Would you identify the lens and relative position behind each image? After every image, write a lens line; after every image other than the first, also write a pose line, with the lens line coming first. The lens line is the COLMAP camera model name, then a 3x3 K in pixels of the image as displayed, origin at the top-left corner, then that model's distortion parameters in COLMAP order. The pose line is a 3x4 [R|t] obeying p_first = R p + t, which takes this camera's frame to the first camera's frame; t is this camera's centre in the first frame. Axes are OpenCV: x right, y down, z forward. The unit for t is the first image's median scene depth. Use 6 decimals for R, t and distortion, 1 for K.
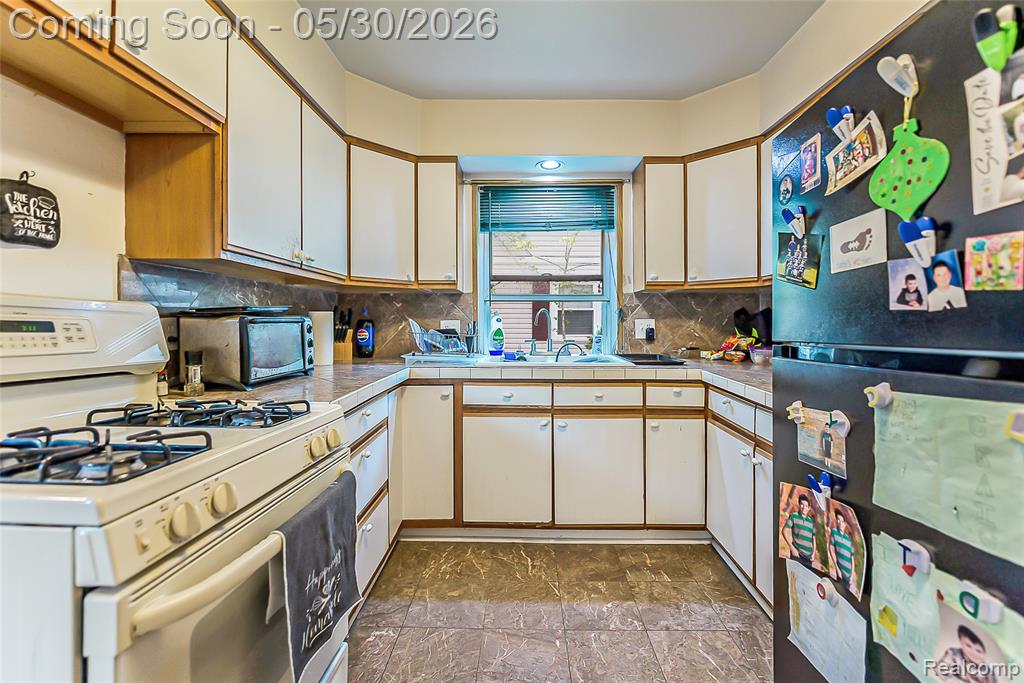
lens RADIAL K [[442.3, 0, 511.4], [0, 442.3, 333.1], [0, 0, 1]] dist [0.000347, -0.006882]
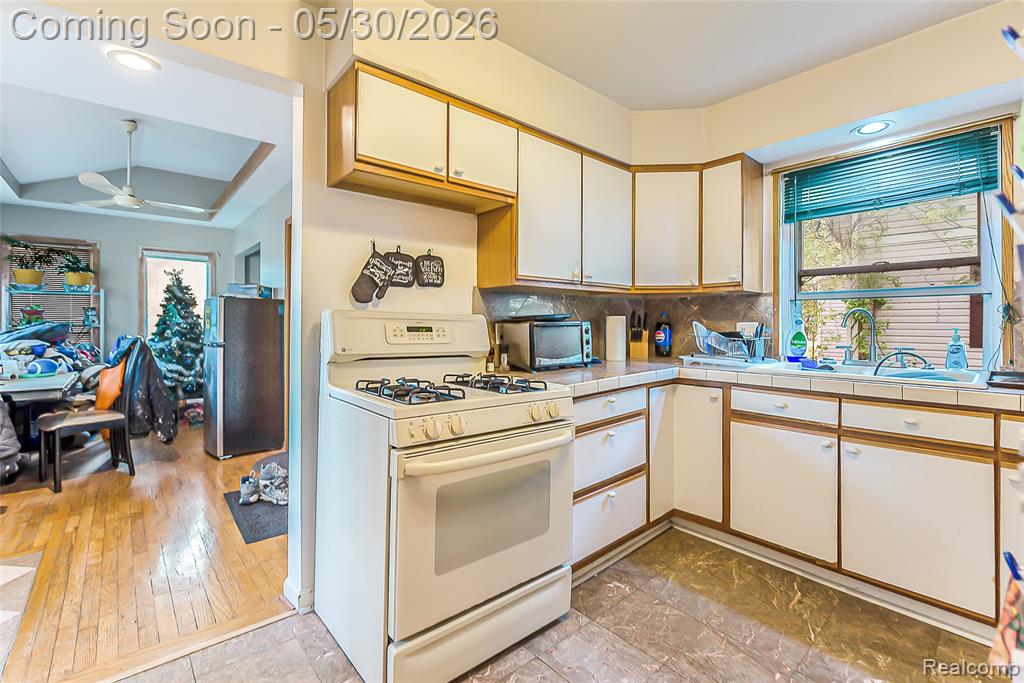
lens RADIAL K [[442.3, 0, 511.4], [0, 442.3, 333.1], [0, 0, 1]] dist [0.000347, -0.006882]
pose [[0.664176, 0.013276, -0.747459, 0.313017], [-0.013241, 0.999894, 0.005994, -0.006734], [0.747459, 0.005917, 0.664281, -0.017558]]
